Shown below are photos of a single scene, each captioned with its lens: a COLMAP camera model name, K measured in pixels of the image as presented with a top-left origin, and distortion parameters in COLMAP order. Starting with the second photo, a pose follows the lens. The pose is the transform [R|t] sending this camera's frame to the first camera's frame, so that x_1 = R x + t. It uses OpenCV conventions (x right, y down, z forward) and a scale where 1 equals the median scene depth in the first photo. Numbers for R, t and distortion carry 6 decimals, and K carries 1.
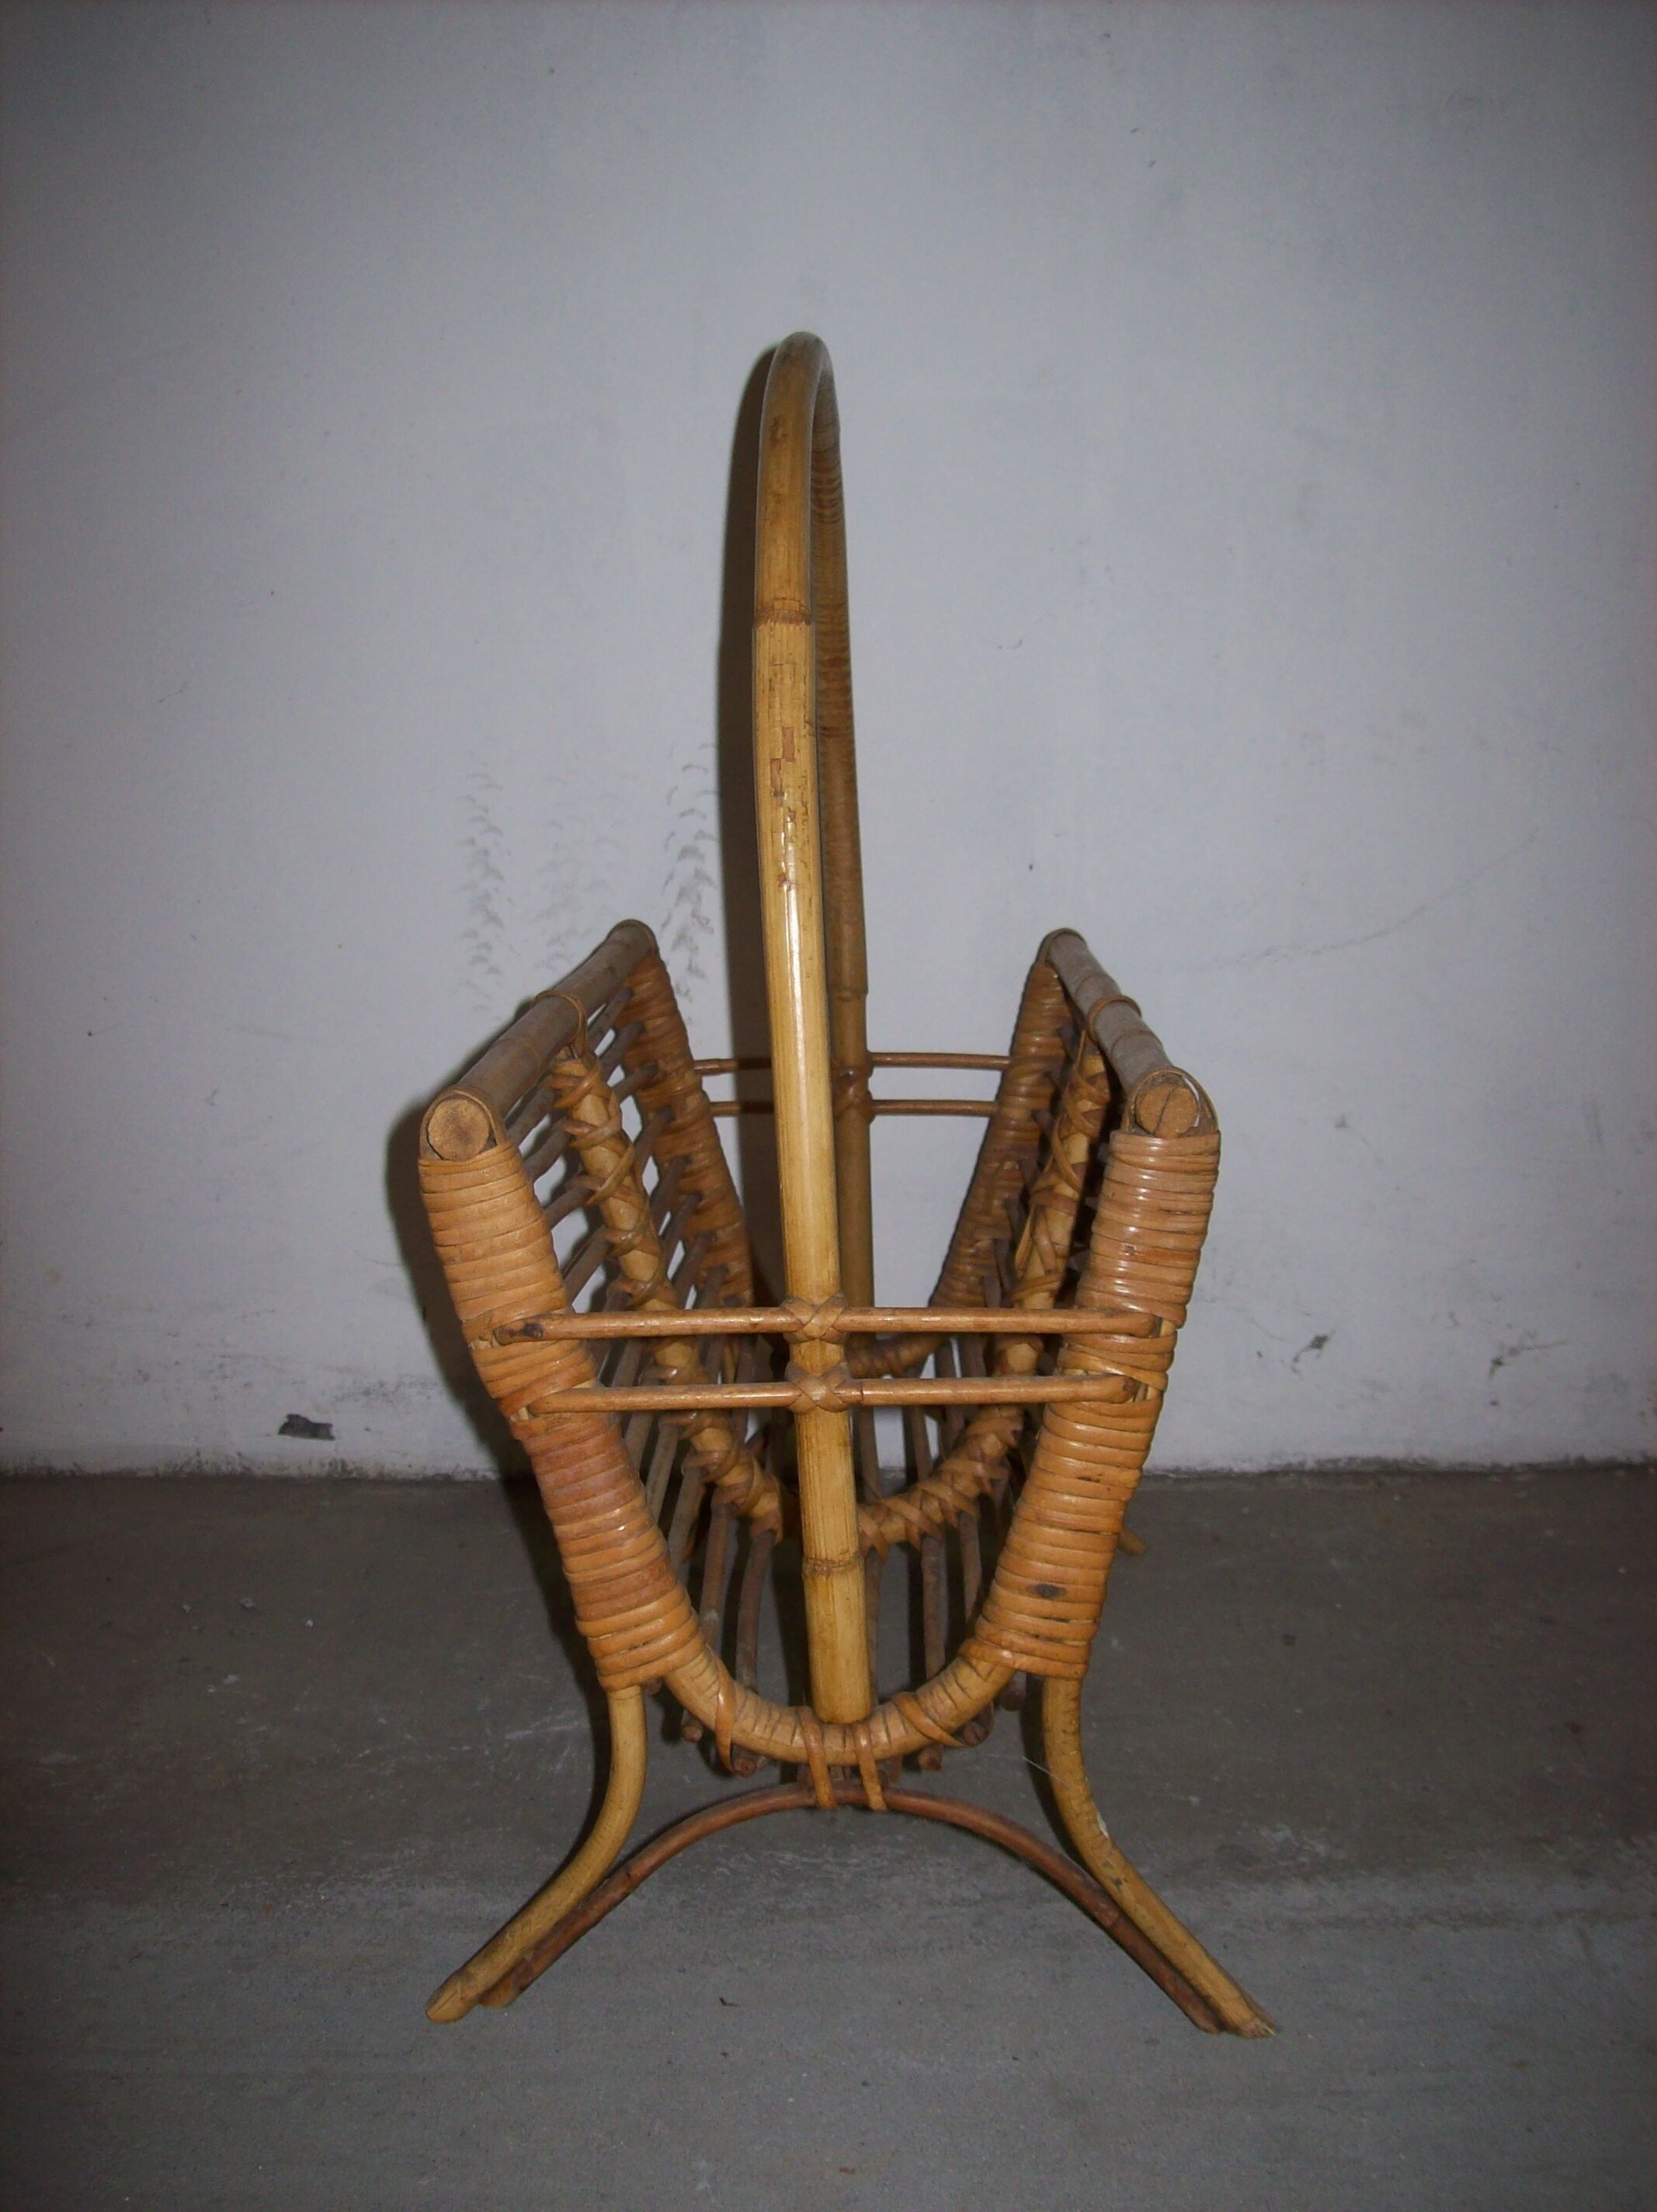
lens RADIAL K [[2322.9, 0, 789.1], [0, 2322.9, 1115.1], [0, 0, 1]] dist [-0.196493, 0.168558]
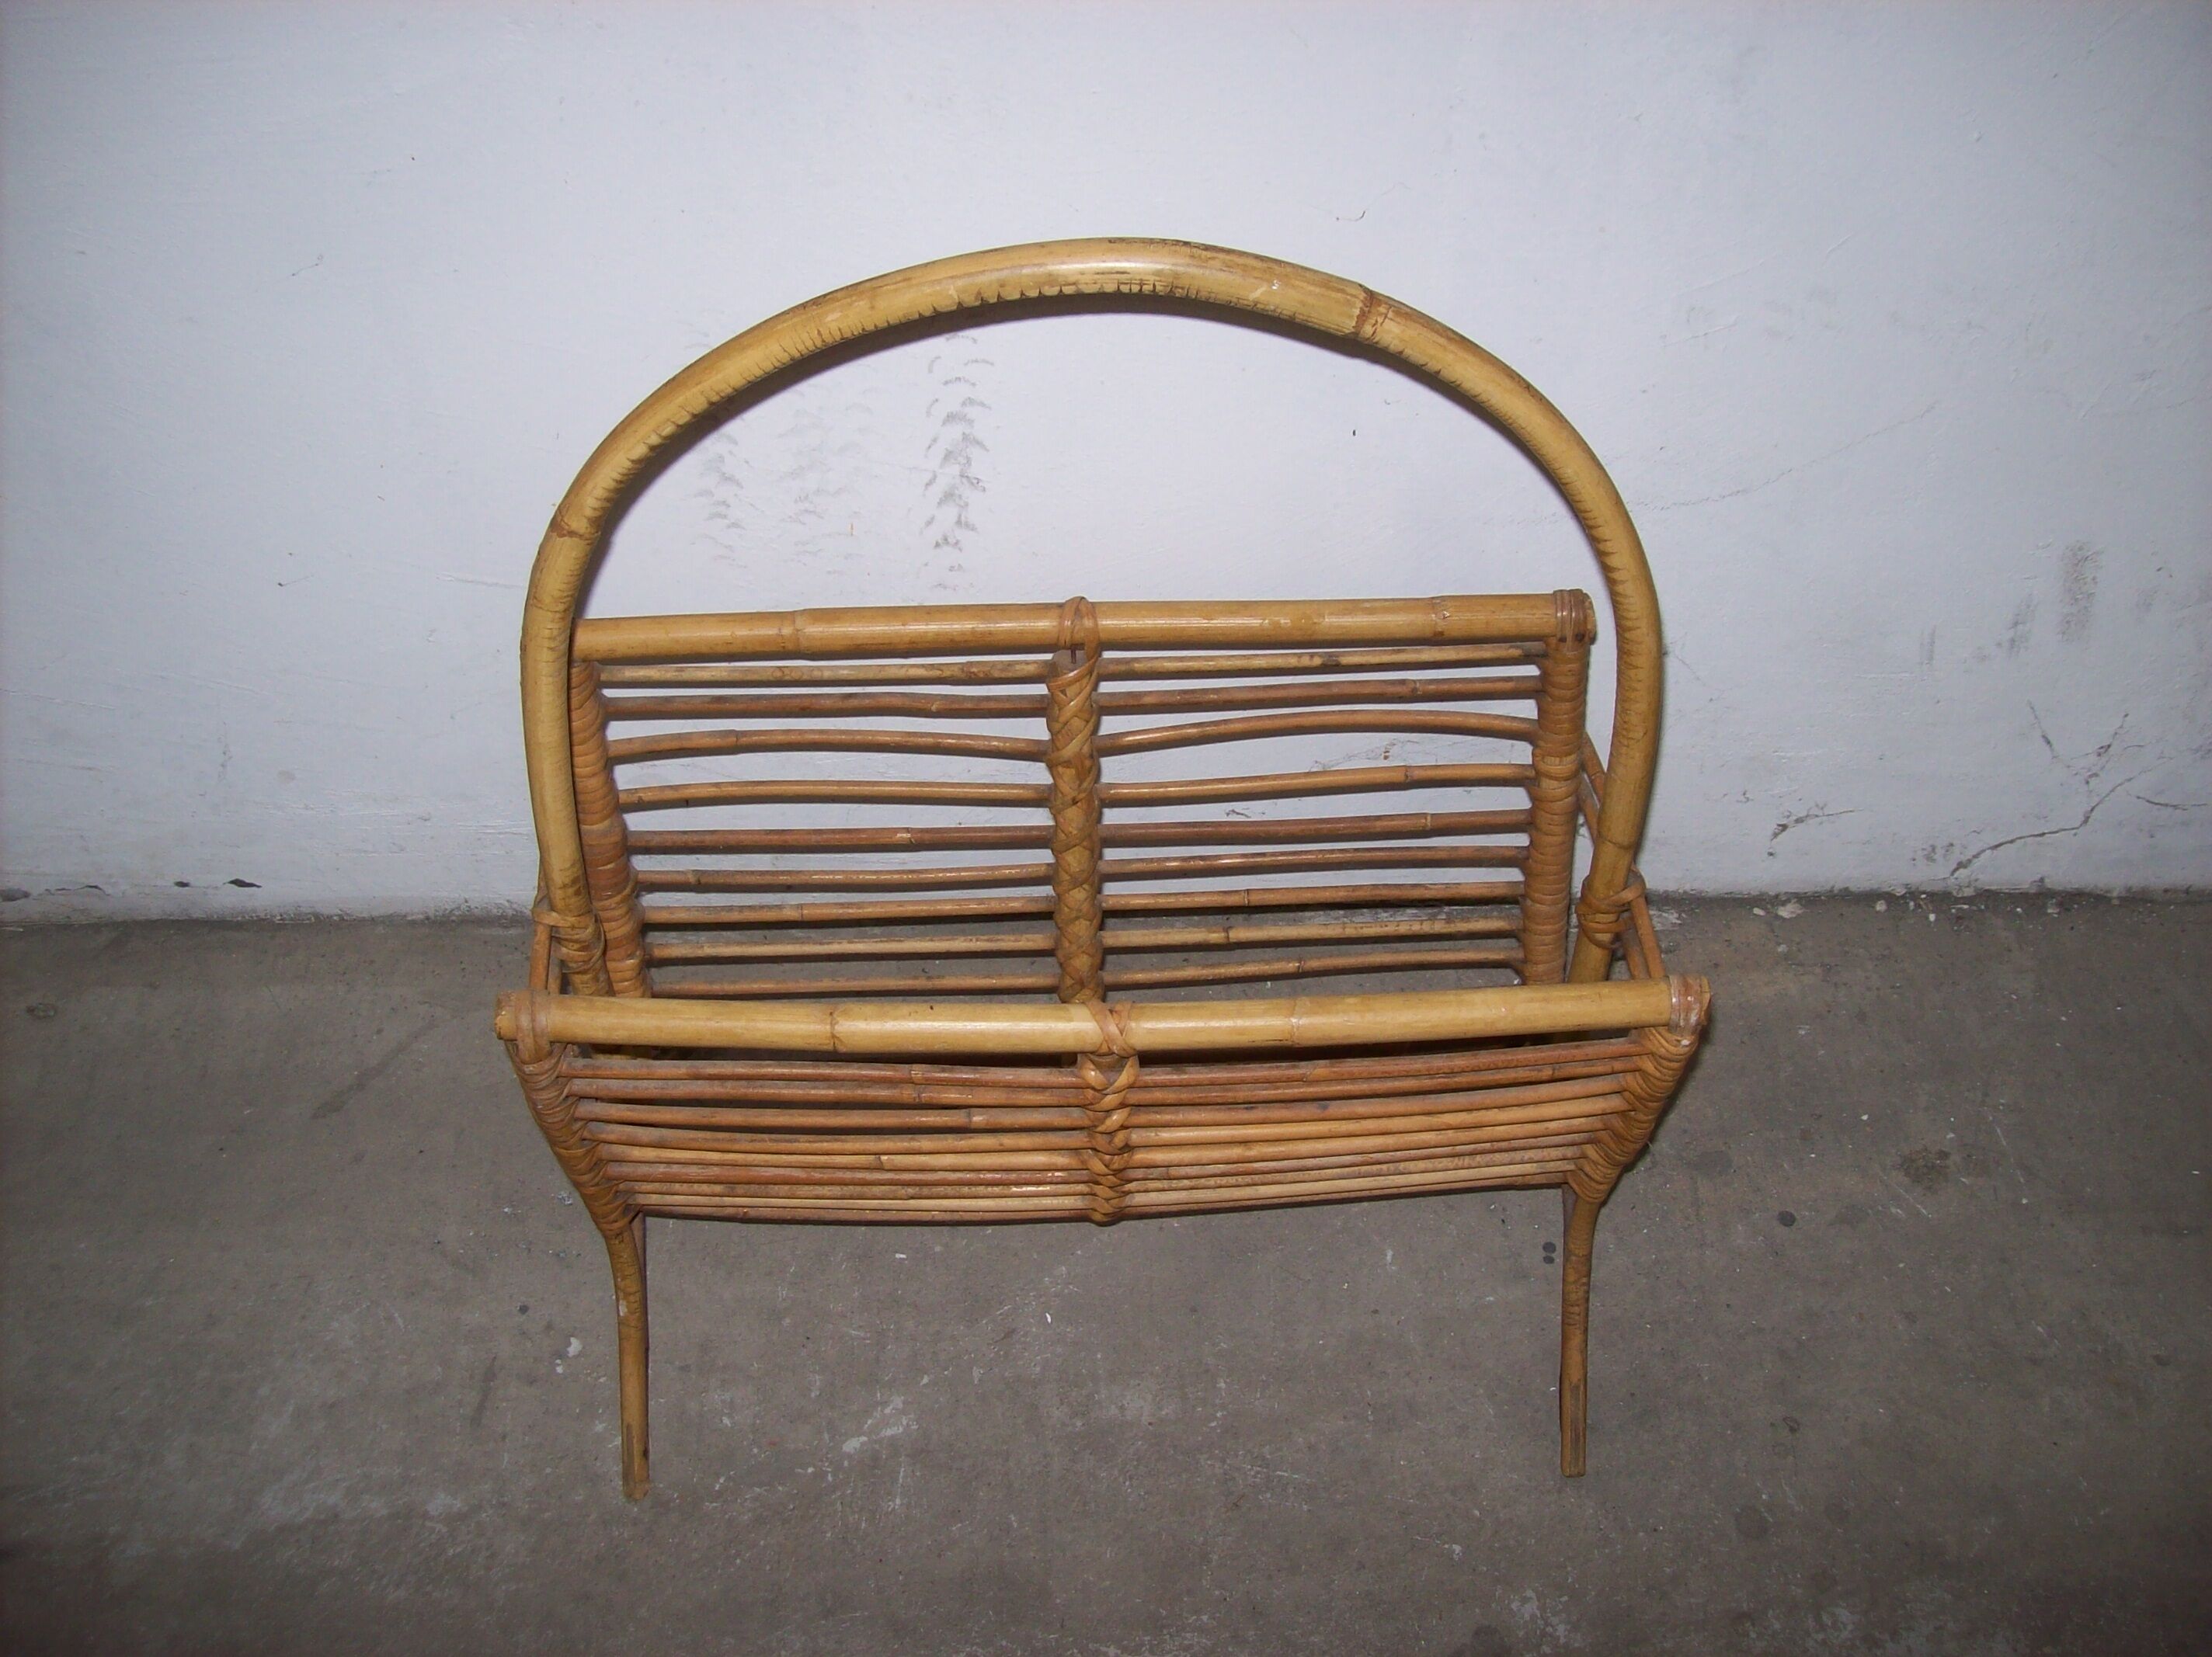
lens RADIAL K [[2322.9, 0, 1106.0], [0, 2322.9, 828.5], [0, 0, 1]] dist [-0.196493, 0.168558]
pose [[0.998109, -0.028794, 0.054302, -0.054950], [-0.010329, 0.792331, 0.610004, -0.729841], [-0.060590, -0.609411, 0.790536, 0.336865]]
